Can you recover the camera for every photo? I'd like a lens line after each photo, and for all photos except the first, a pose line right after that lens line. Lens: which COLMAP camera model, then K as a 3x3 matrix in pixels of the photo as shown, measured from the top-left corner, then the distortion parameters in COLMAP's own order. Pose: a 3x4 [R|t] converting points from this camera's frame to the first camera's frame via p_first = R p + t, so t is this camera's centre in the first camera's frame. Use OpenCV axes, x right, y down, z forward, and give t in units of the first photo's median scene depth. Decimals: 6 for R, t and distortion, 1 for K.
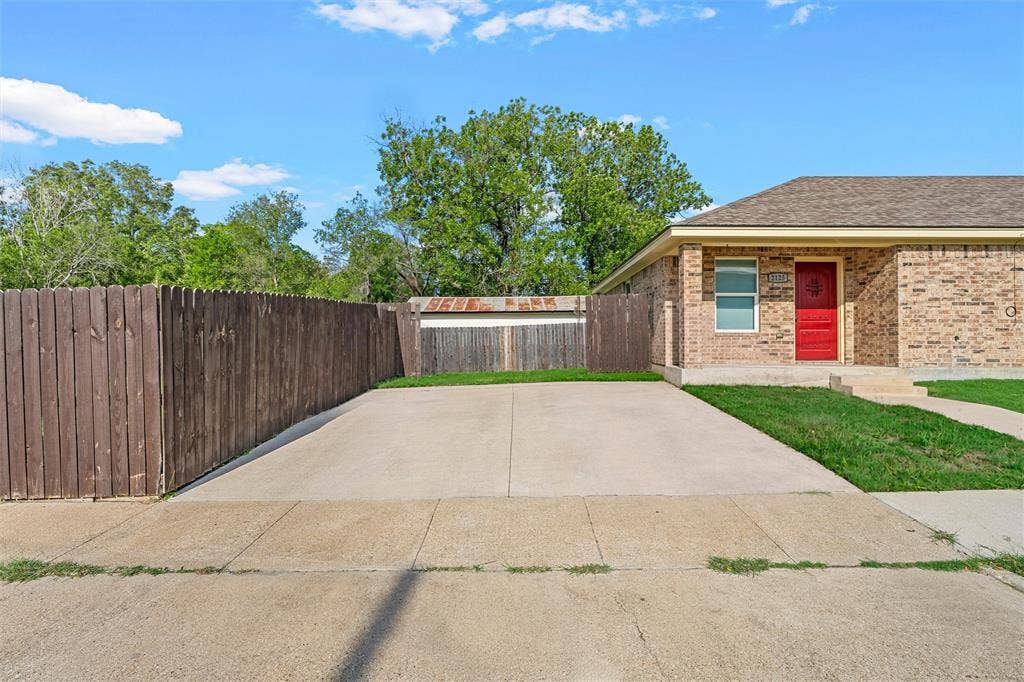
lens RADIAL K [[518.5, 0, 512.0], [0, 518.5, 341.0], [0, 0, 1]] dist [0.001590, -0.000107]
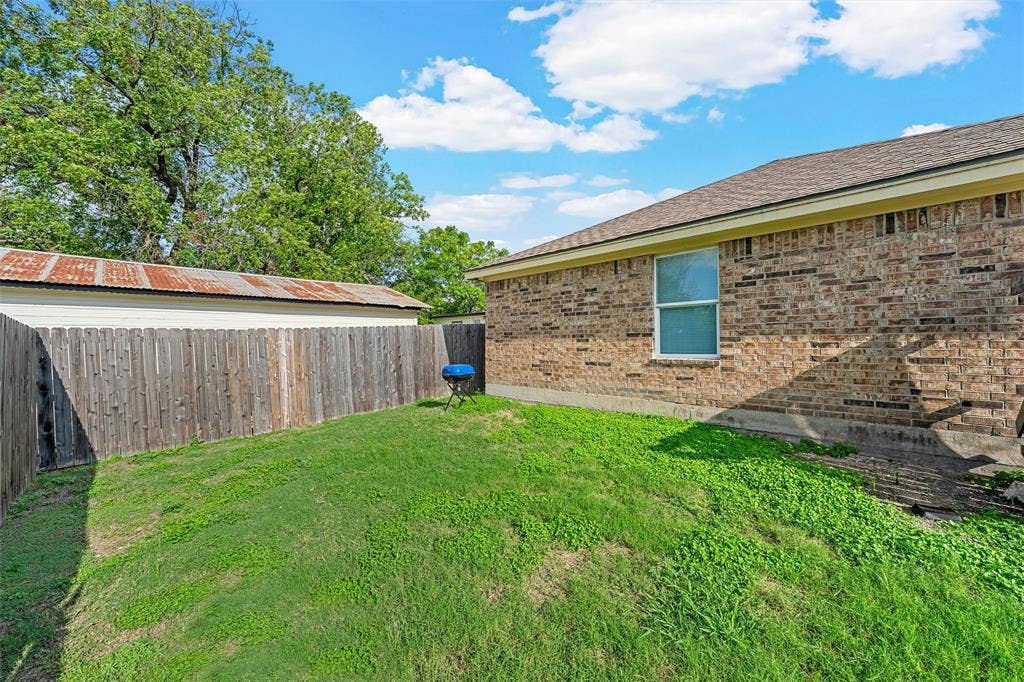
lens RADIAL K [[376.0, 0, 515.3], [0, 376.0, 342.9], [0, 0, 1]] dist [0.000596, 0.000078]
pose [[0.684399, -0.004510, 0.729094, -0.255076], [-0.003275, 0.999952, 0.009260, -0.043350], [-0.729100, -0.008725, 0.684351, 1.352938]]
